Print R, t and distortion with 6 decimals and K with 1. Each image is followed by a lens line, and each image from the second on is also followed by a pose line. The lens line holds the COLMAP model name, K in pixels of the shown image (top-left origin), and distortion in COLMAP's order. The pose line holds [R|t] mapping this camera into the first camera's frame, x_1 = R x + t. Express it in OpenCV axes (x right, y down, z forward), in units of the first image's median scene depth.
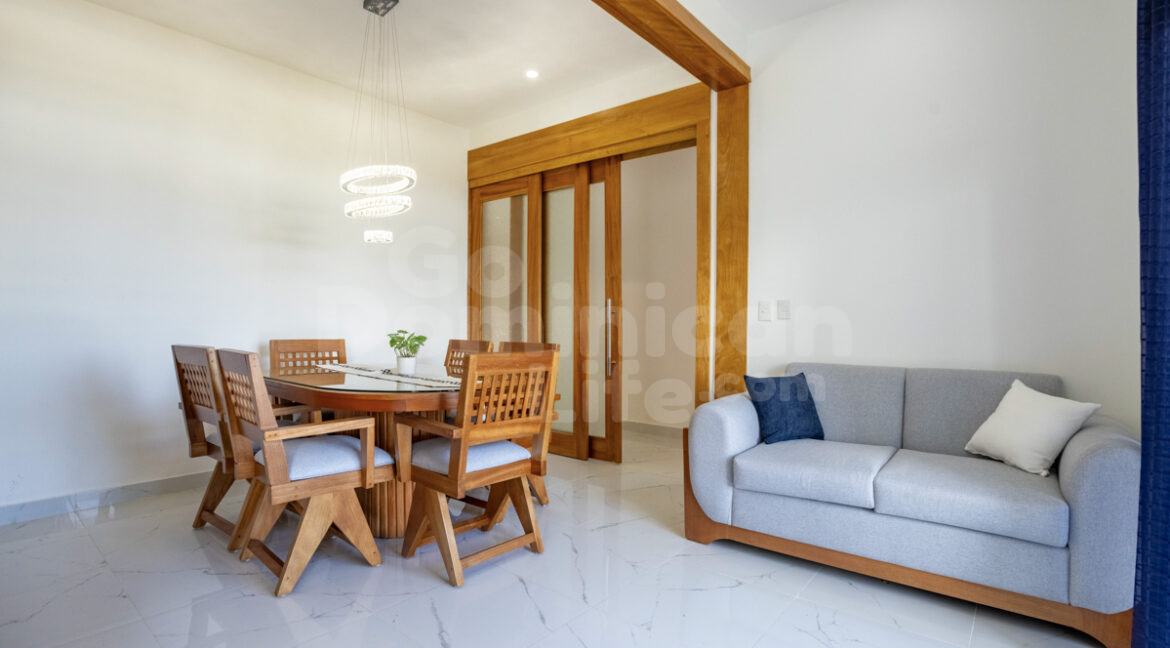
lens RADIAL K [[551.8, 0, 585.0], [0, 551.8, 324.0], [0, 0, 1]] dist [-0.037545, -0.000019]
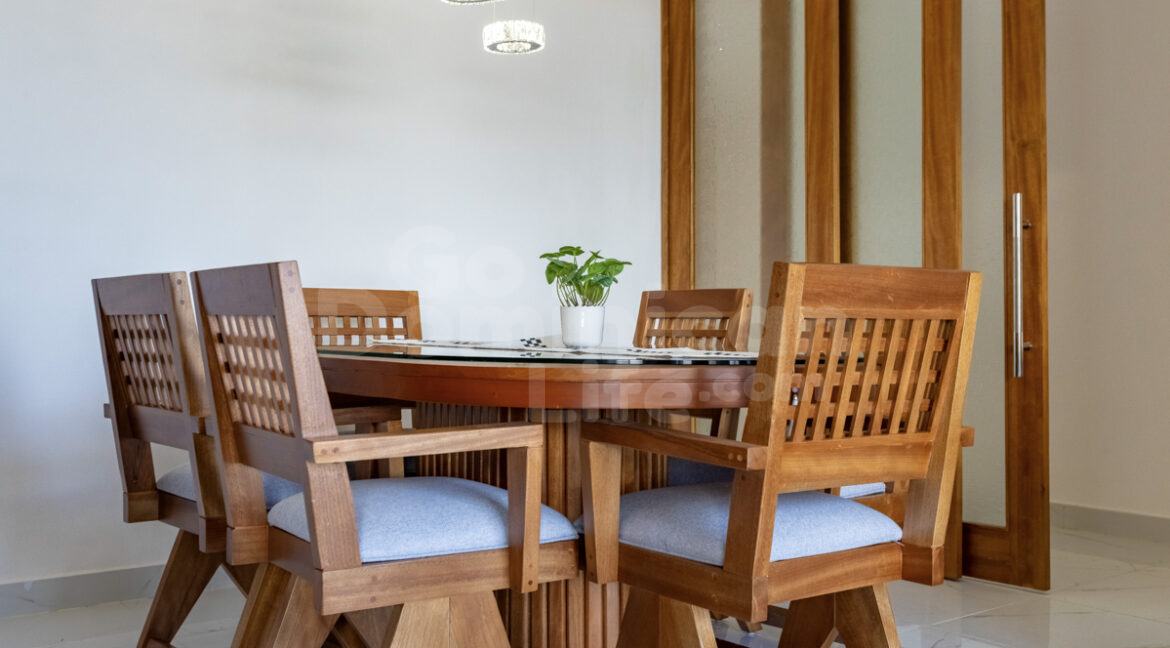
lens RADIAL K [[1166.9, 0, 585.0], [0, 1166.9, 324.0], [0, 0, 1]] dist [-0.021421, -0.007586]
pose [[0.978135, -0.002176, -0.207958, -0.149826], [0.001977, 0.999997, -0.001166, 0.085701], [0.207960, 0.000730, 0.978137, 0.113126]]
